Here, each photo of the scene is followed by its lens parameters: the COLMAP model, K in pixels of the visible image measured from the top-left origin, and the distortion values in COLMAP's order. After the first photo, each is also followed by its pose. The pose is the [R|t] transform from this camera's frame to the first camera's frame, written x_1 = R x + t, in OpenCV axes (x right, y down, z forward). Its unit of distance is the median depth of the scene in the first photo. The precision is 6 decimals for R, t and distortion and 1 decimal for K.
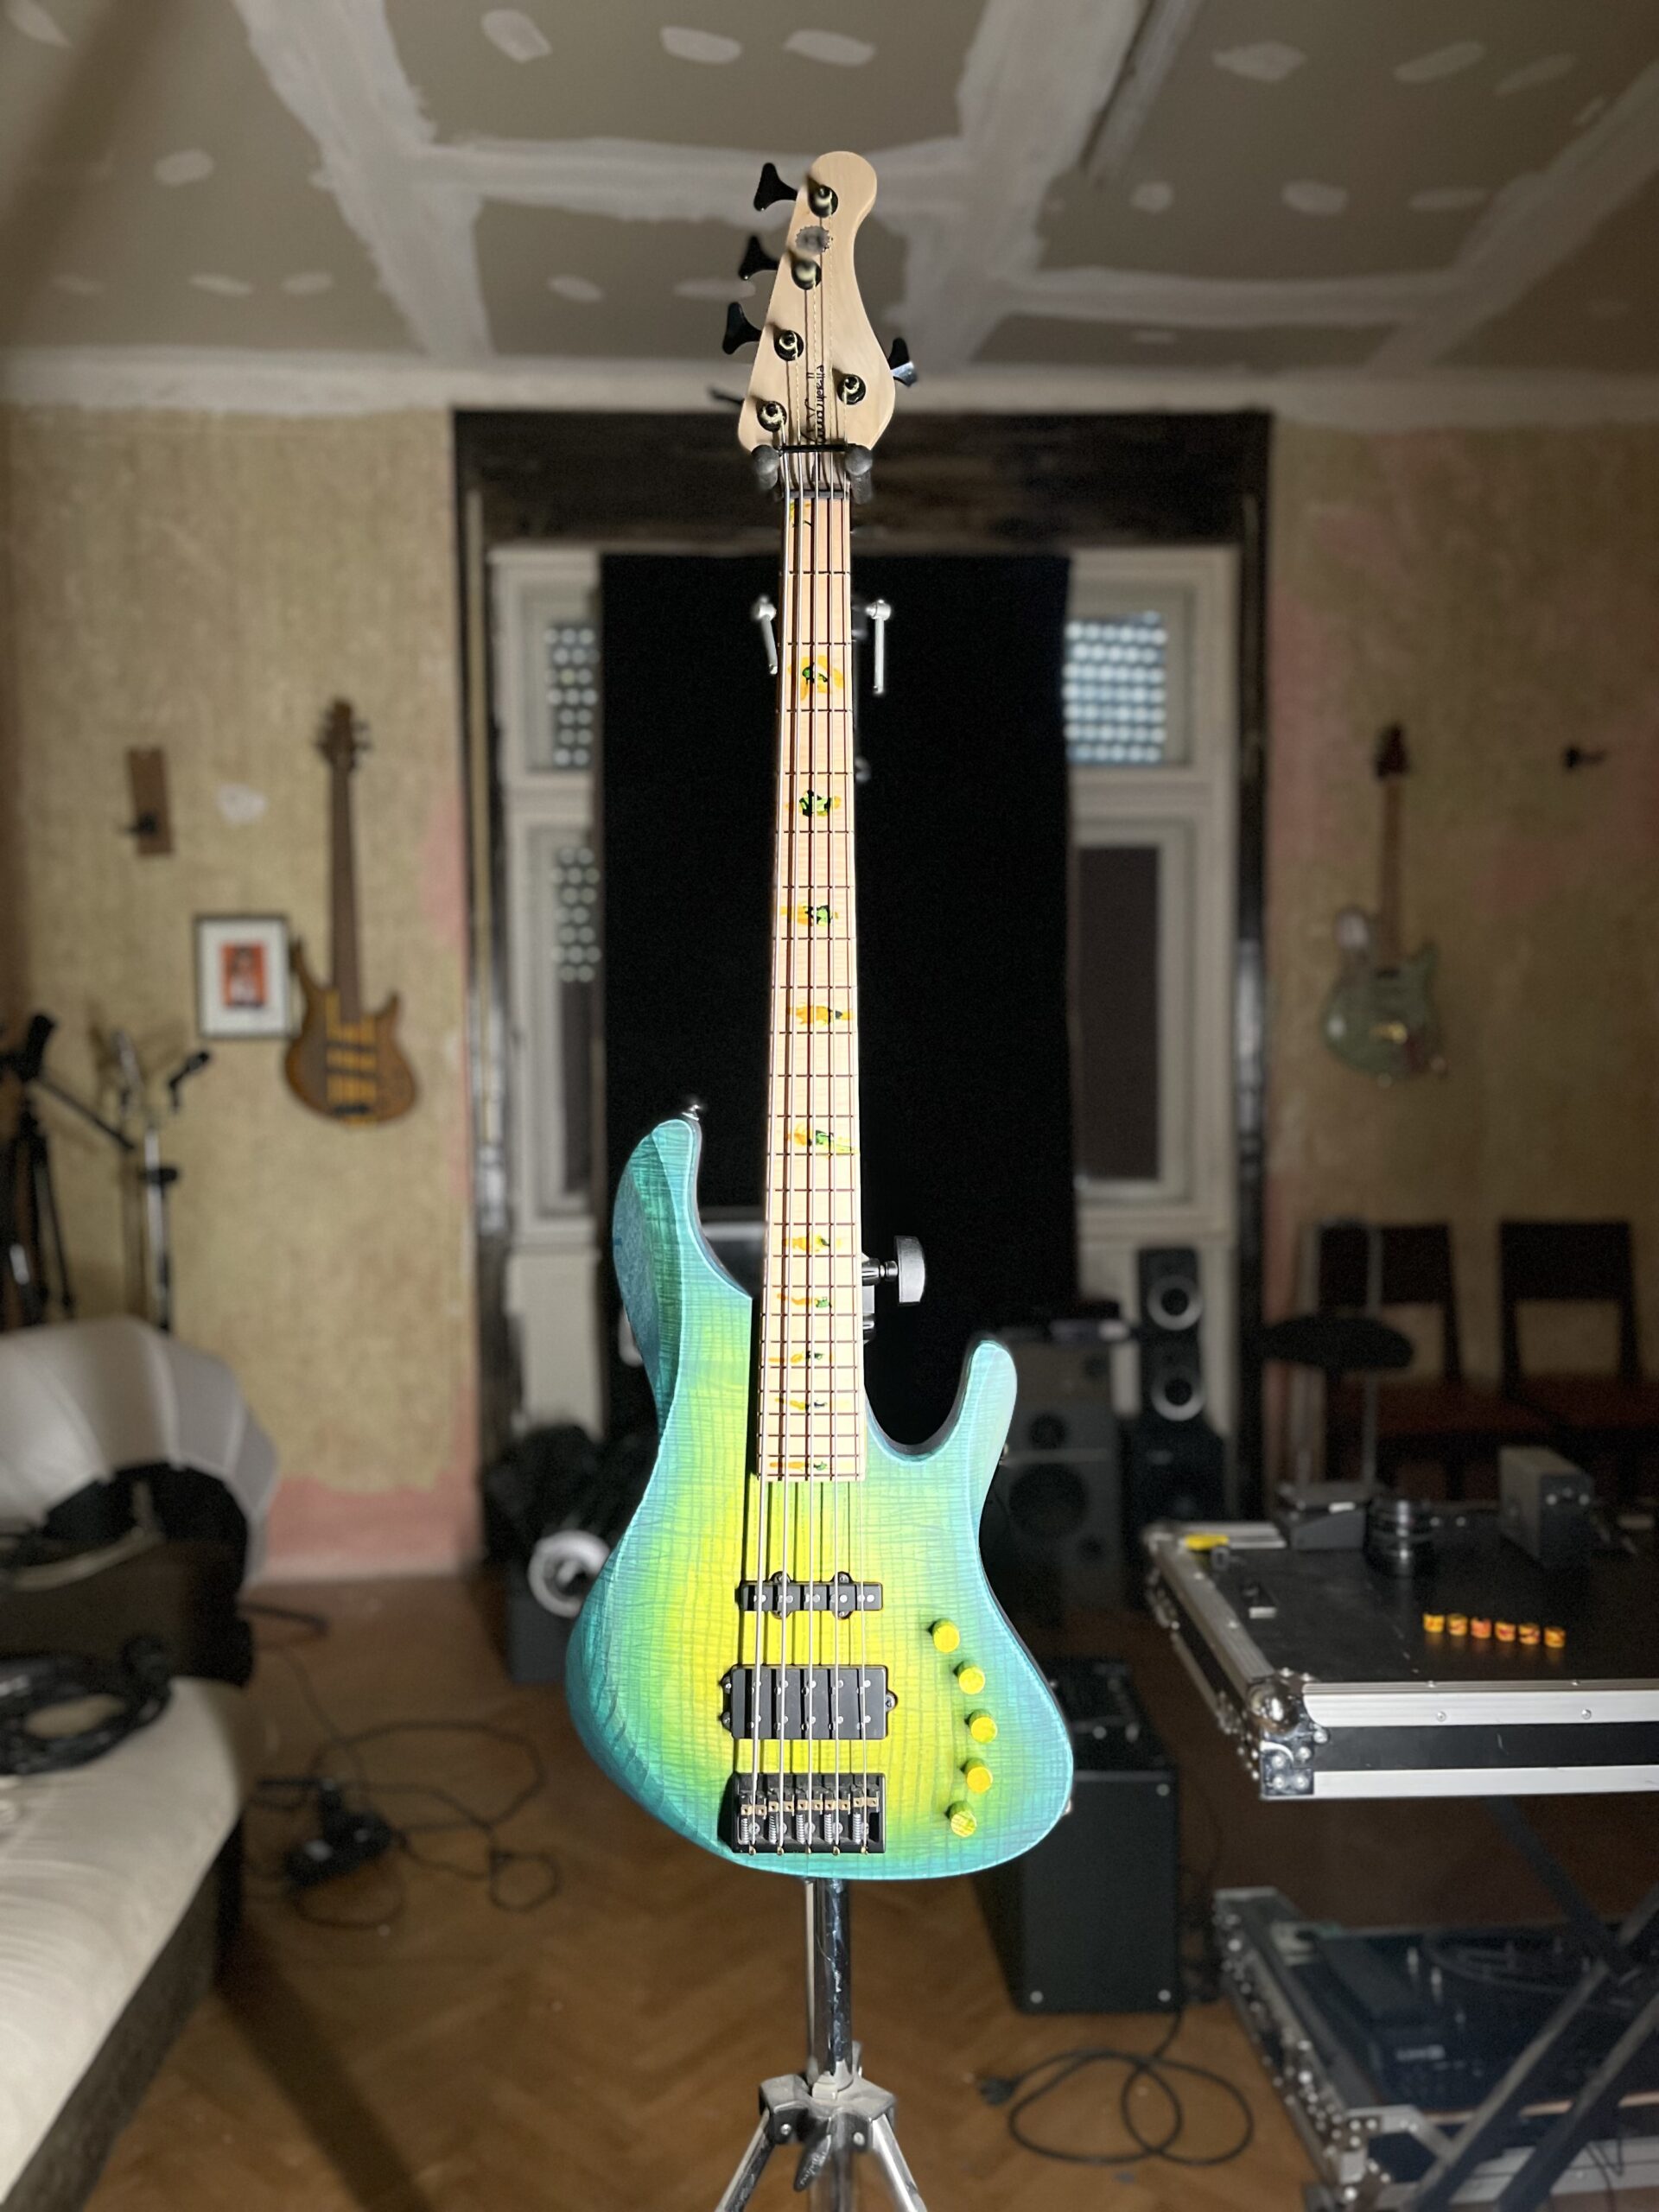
lens RADIAL K [[1704.5, 0, 831.6], [0, 1704.5, 1101.6], [0, 0, 1]] dist [0.053647, -0.077930]
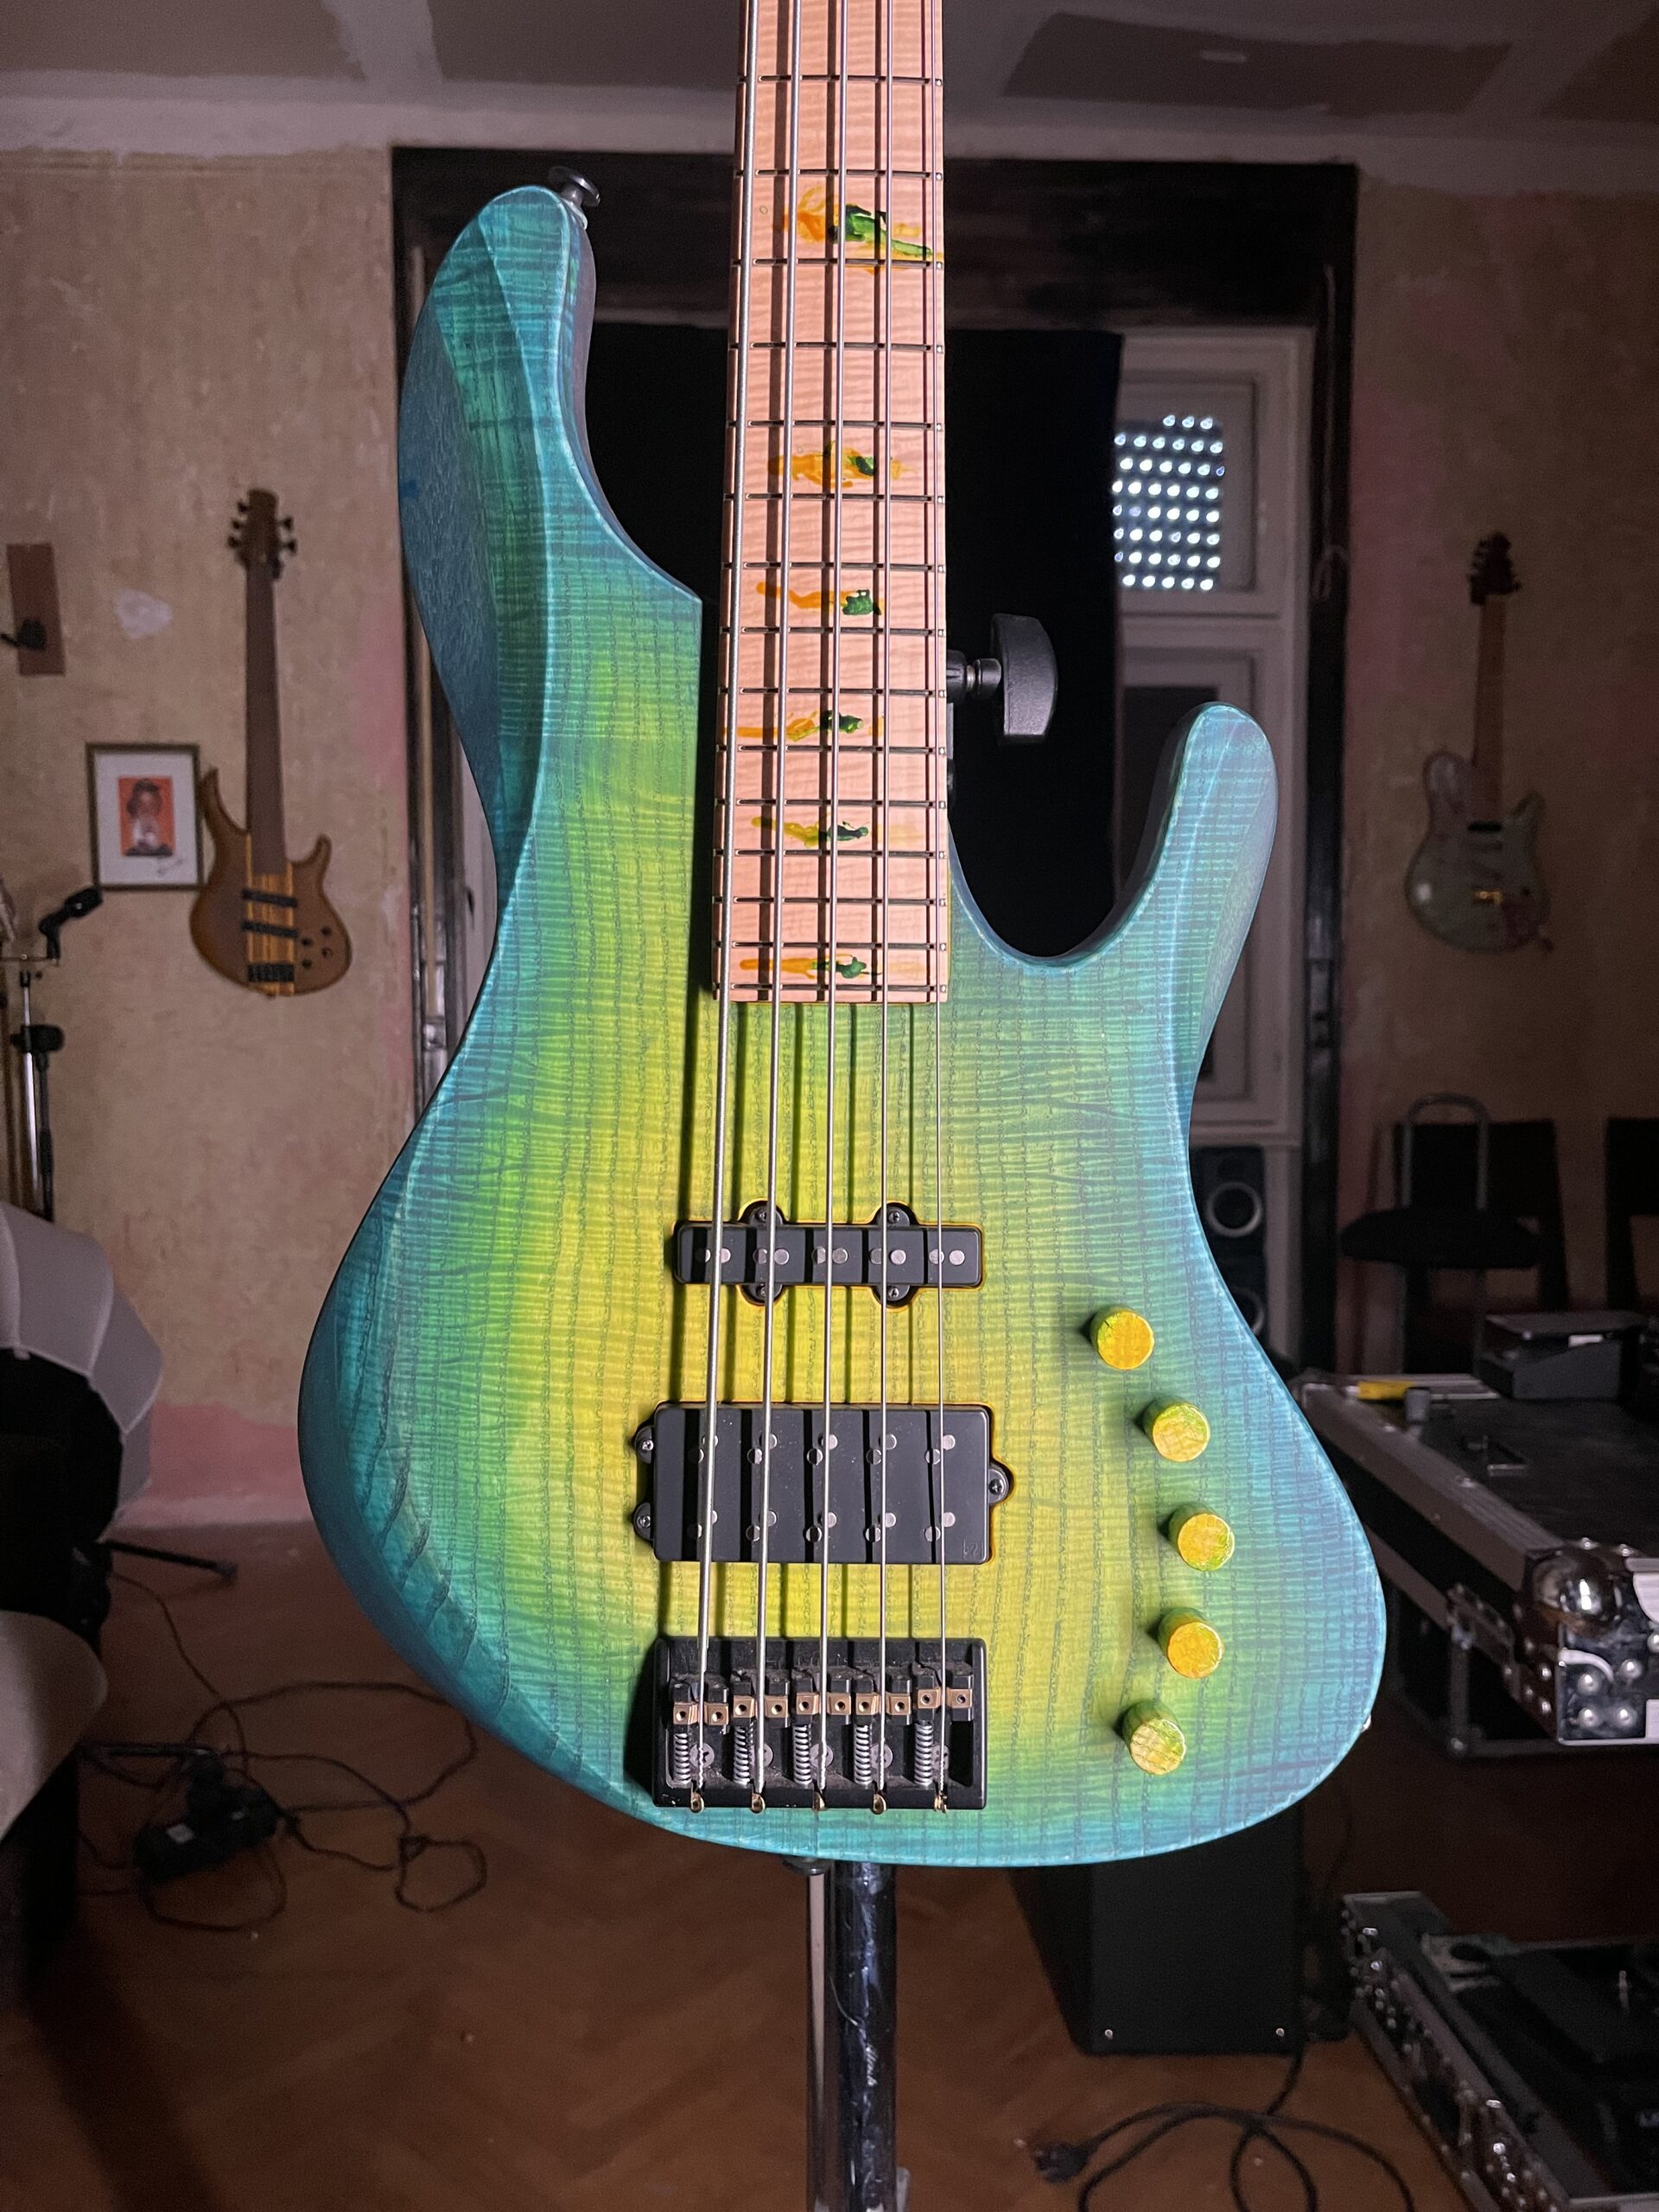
lens RADIAL K [[1700.9, 0, 825.2], [0, 1700.9, 1121.8], [0, 0, 1]] dist [0.057759, -0.088549]
pose [[0.999976, 0.006923, -0.000936, -0.012652], [-0.006913, 0.999924, 0.010180, 0.248105], [0.001006, -0.010173, 0.999948, 0.540199]]
